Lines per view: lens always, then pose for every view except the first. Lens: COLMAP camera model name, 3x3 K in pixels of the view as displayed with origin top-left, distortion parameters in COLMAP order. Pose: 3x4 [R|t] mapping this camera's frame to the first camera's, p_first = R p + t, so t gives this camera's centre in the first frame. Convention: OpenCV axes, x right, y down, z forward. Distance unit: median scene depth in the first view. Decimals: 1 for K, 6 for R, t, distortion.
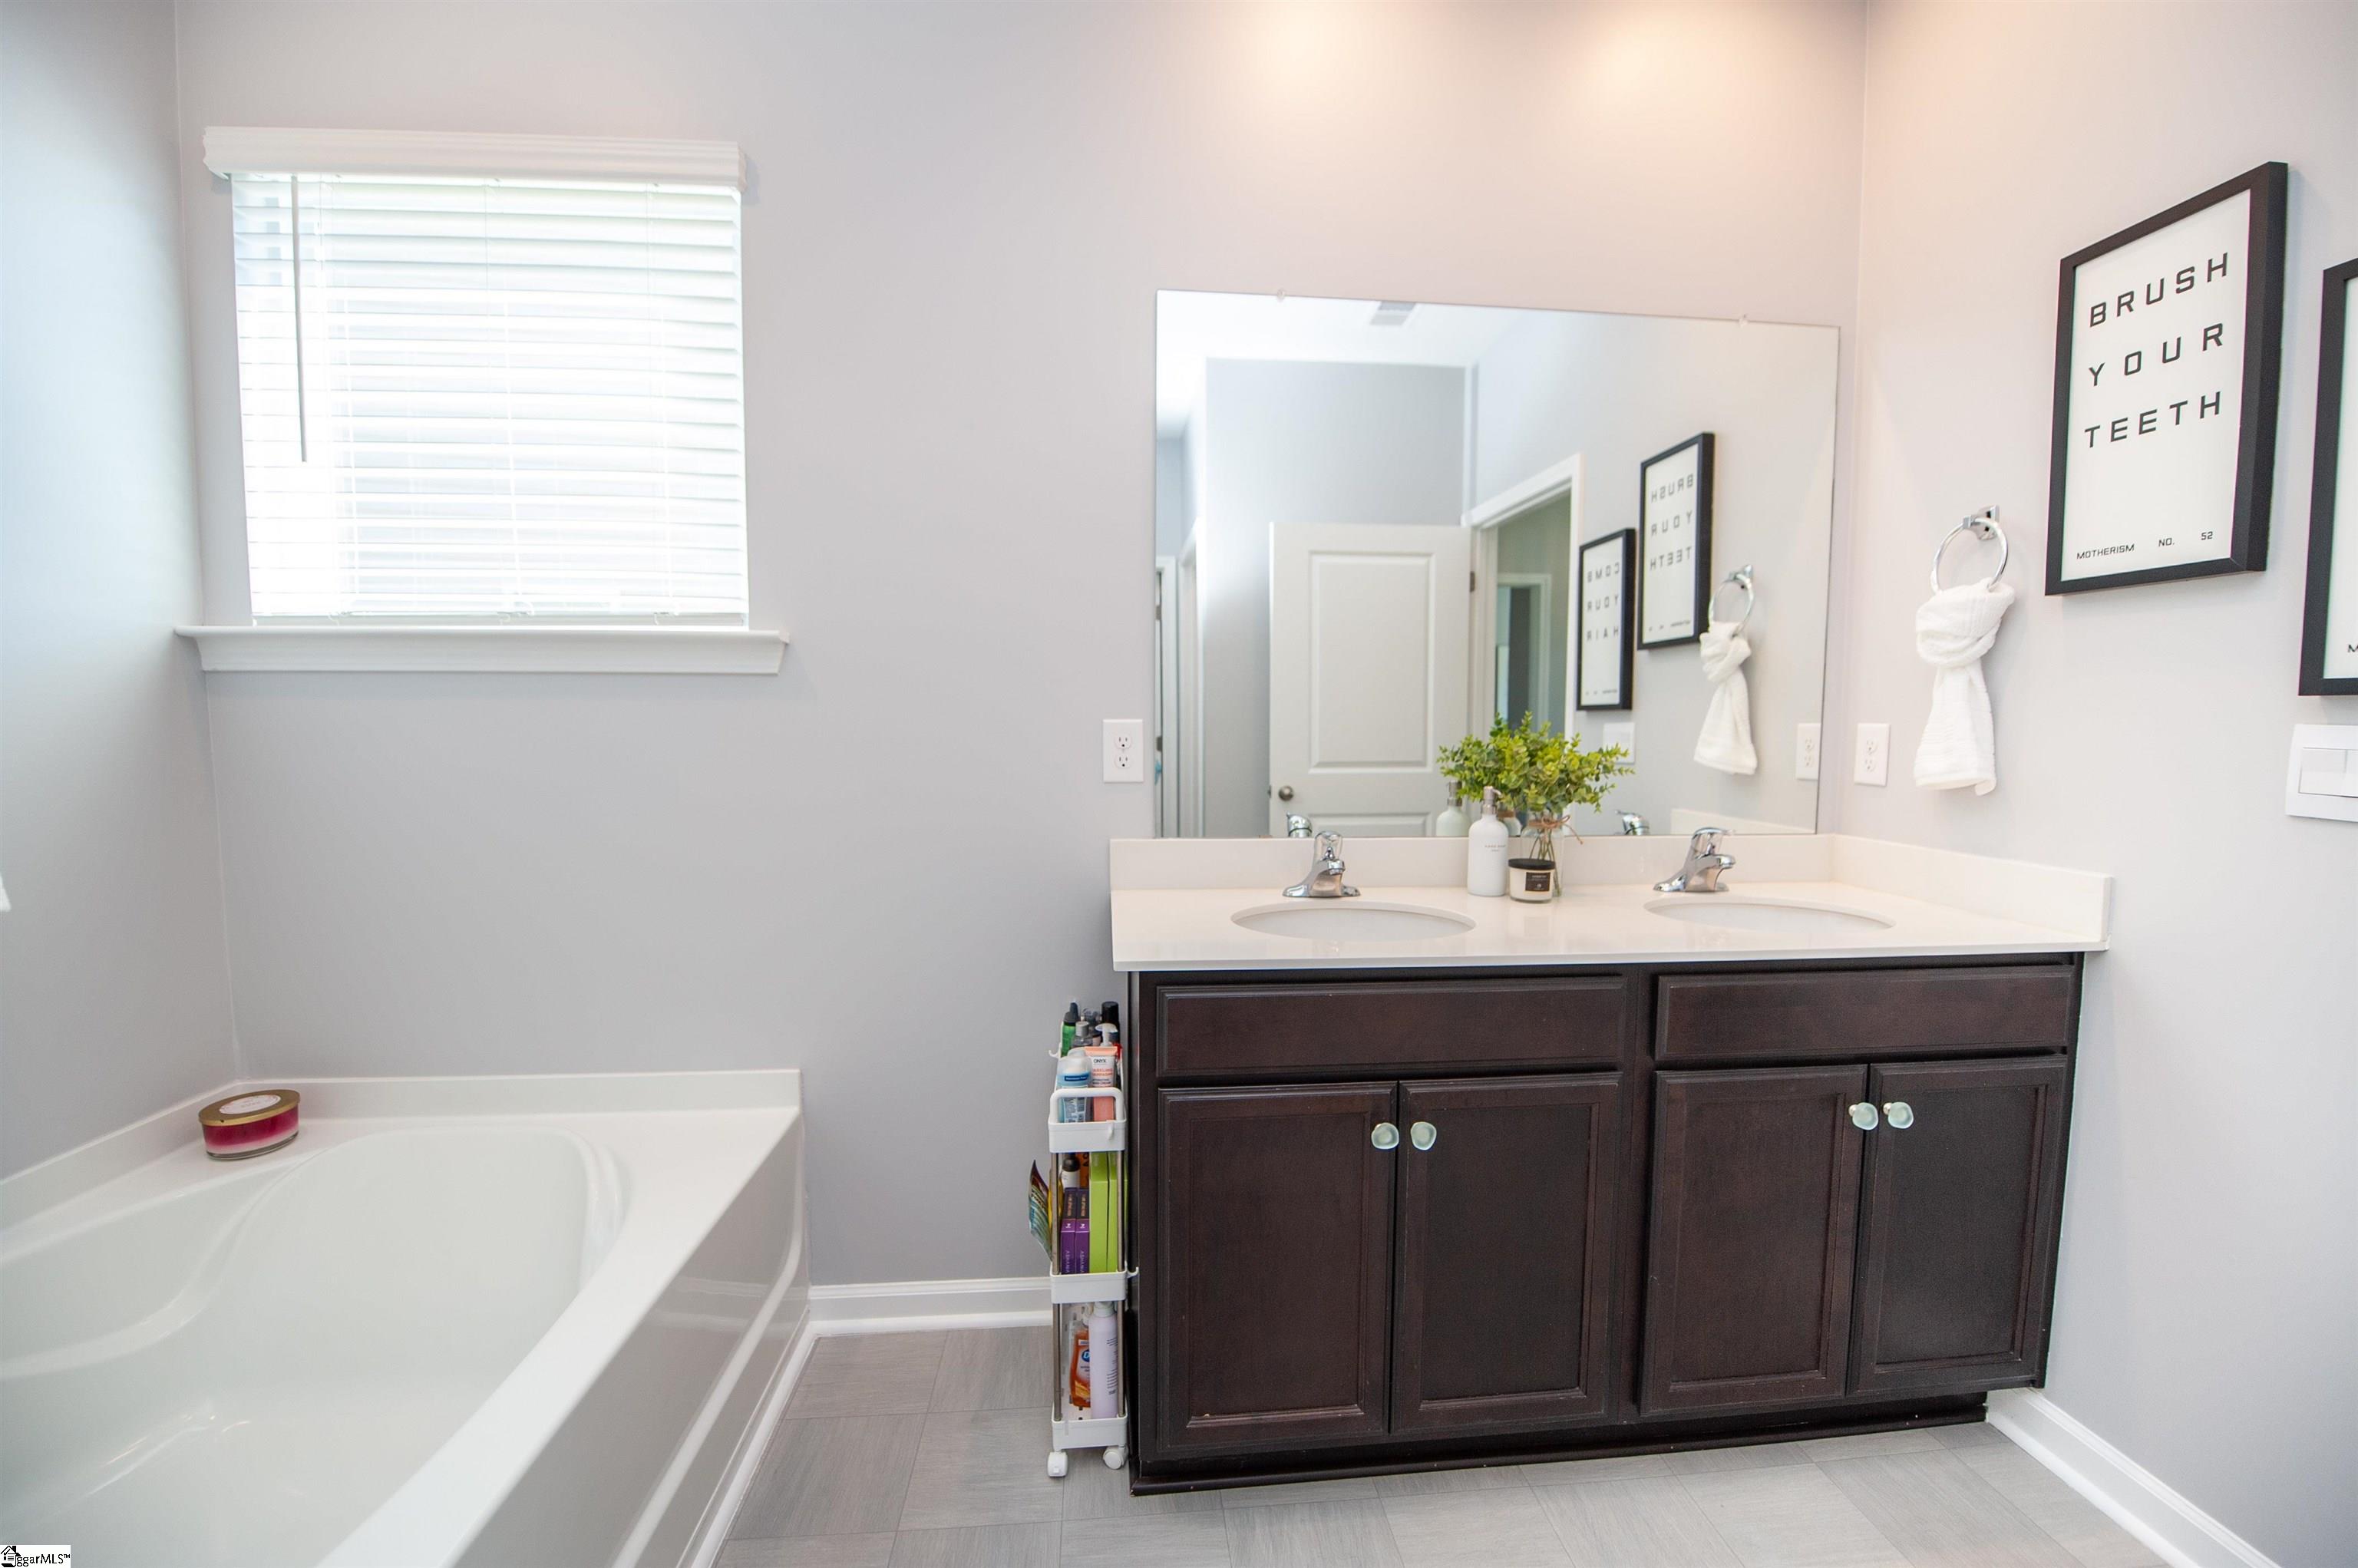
lens RADIAL K [[949.5, 0, 1189.5], [0, 949.5, 792.2], [0, 0, 1]] dist [-0.011084, -0.004365]
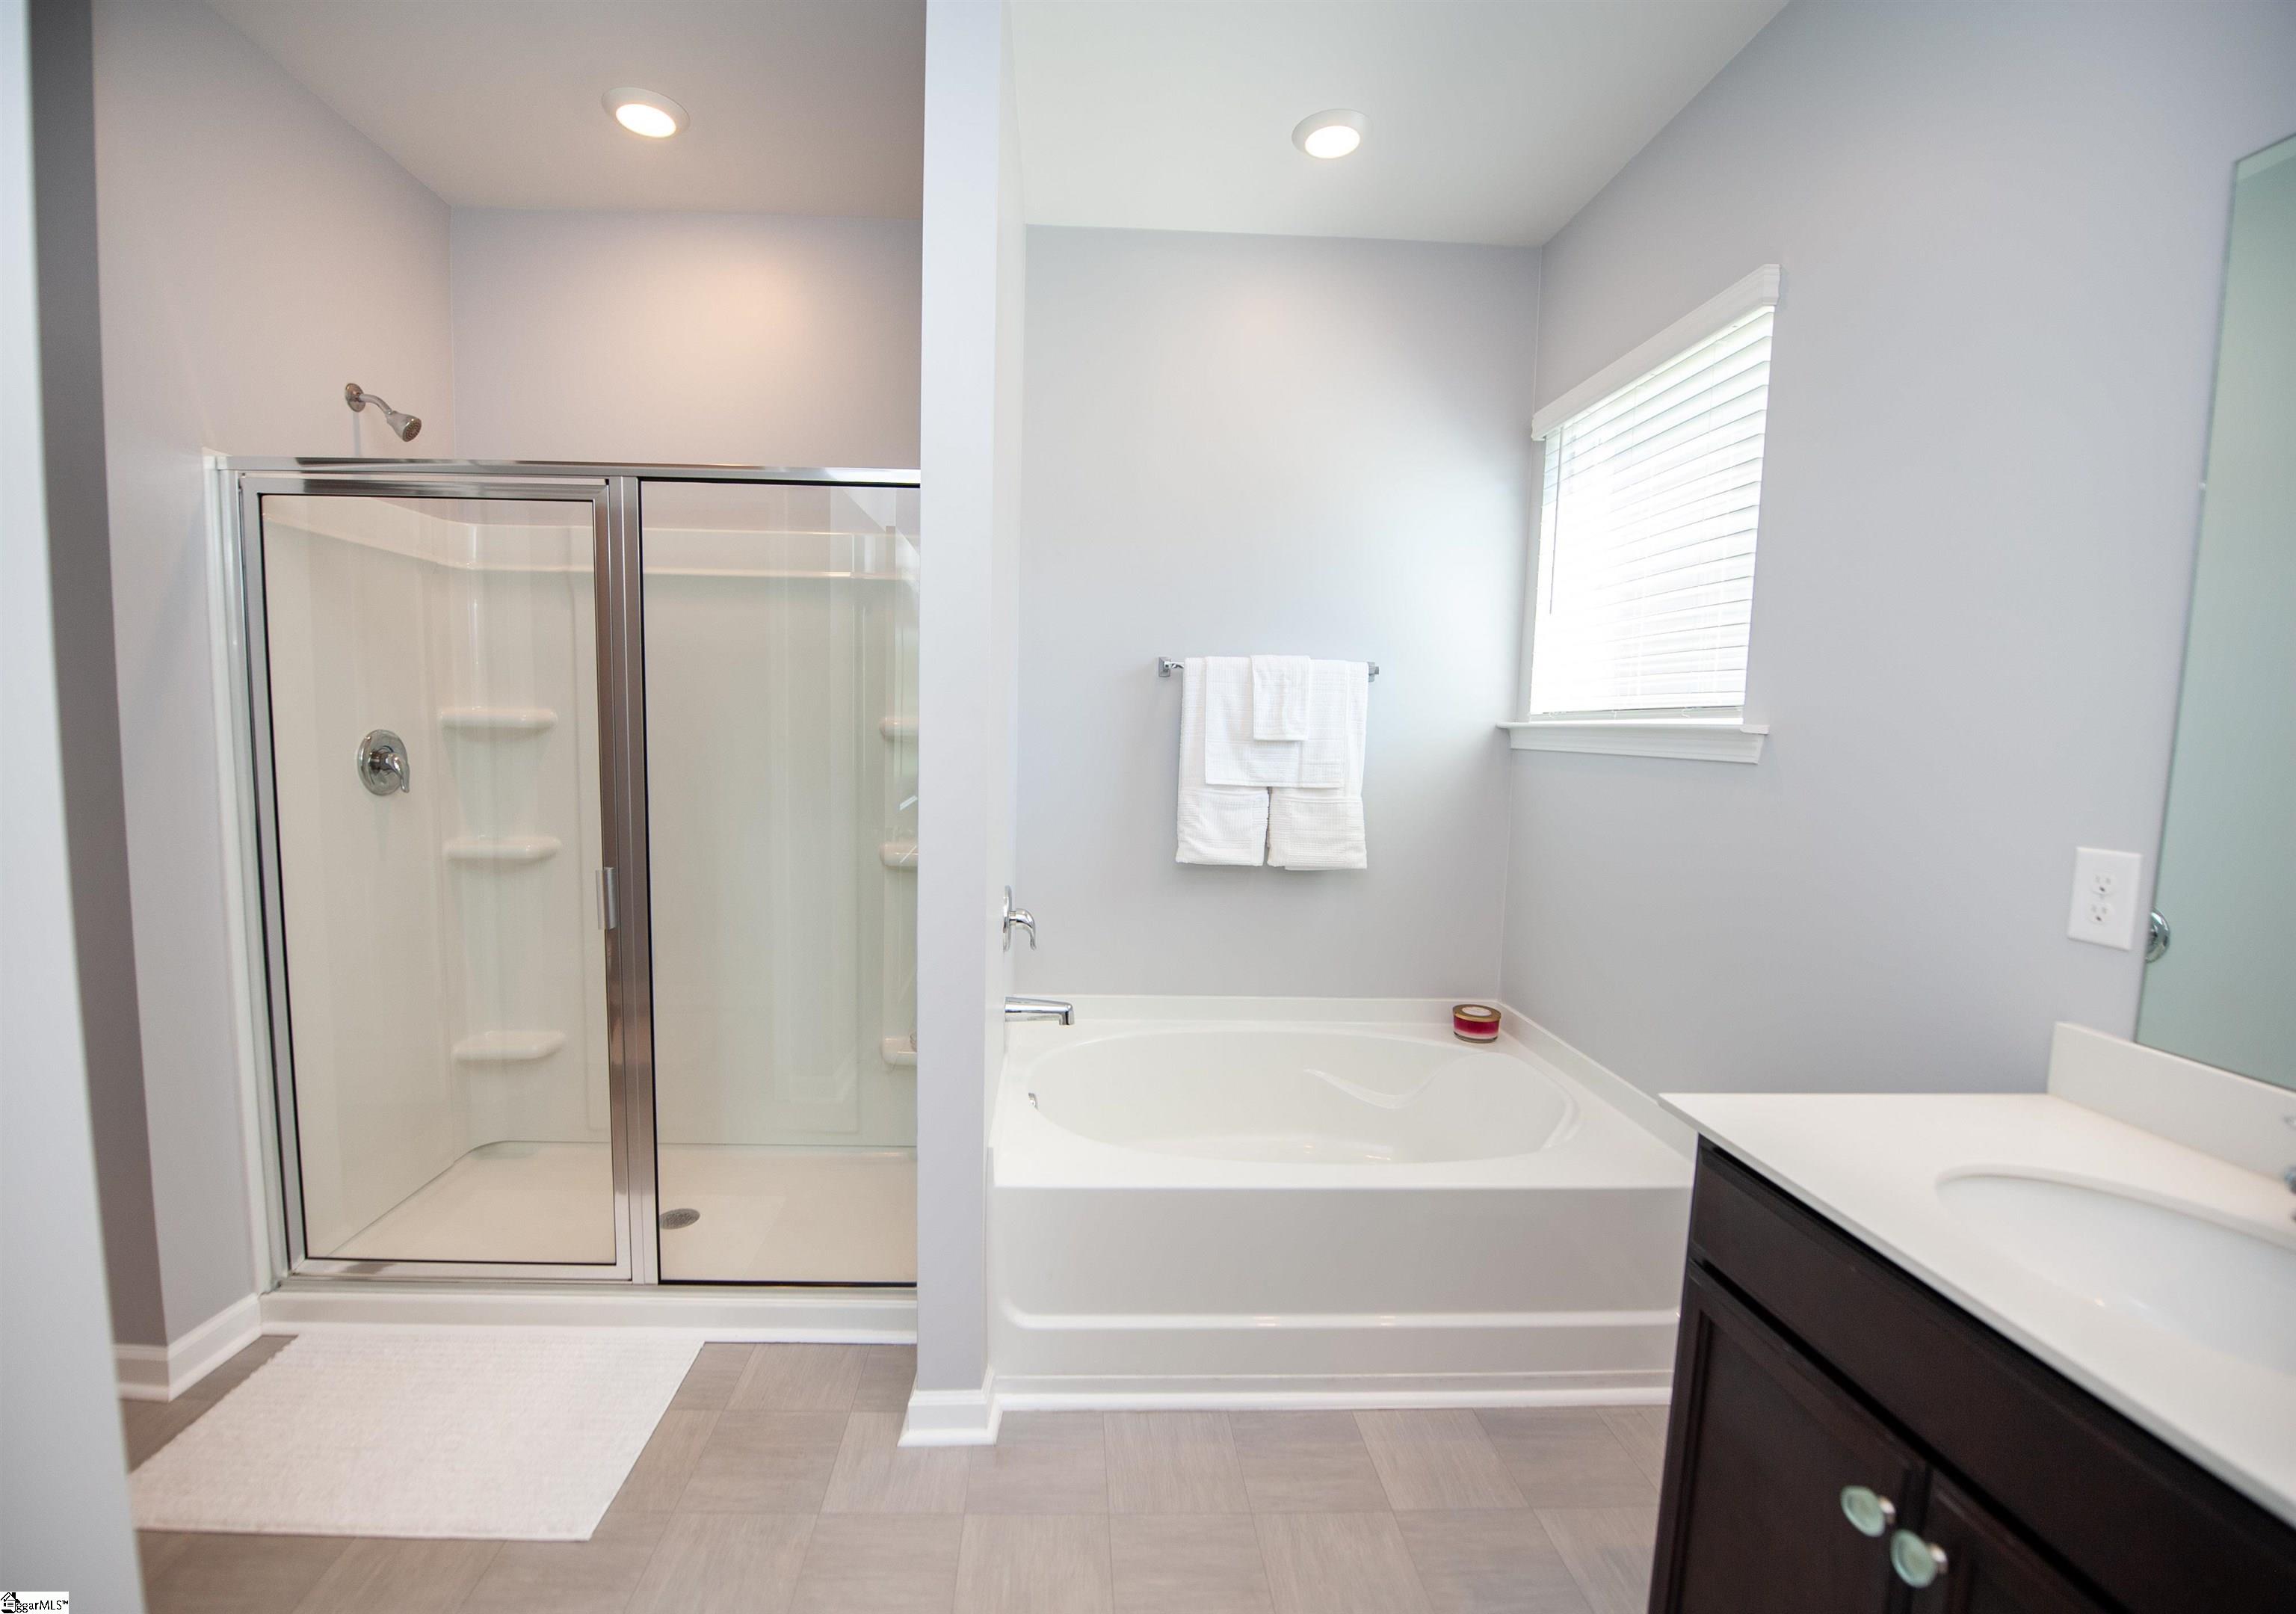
lens RADIAL K [[969.5, 0, 1092.0], [0, 969.5, 816.2], [0, 0, 1]] dist [-0.001500, -0.000148]
pose [[-0.061258, 0.090695, -0.993993, 0.692995], [-0.098416, 0.990461, 0.096438, -0.102710], [0.993258, 0.103733, -0.051748, 0.360123]]
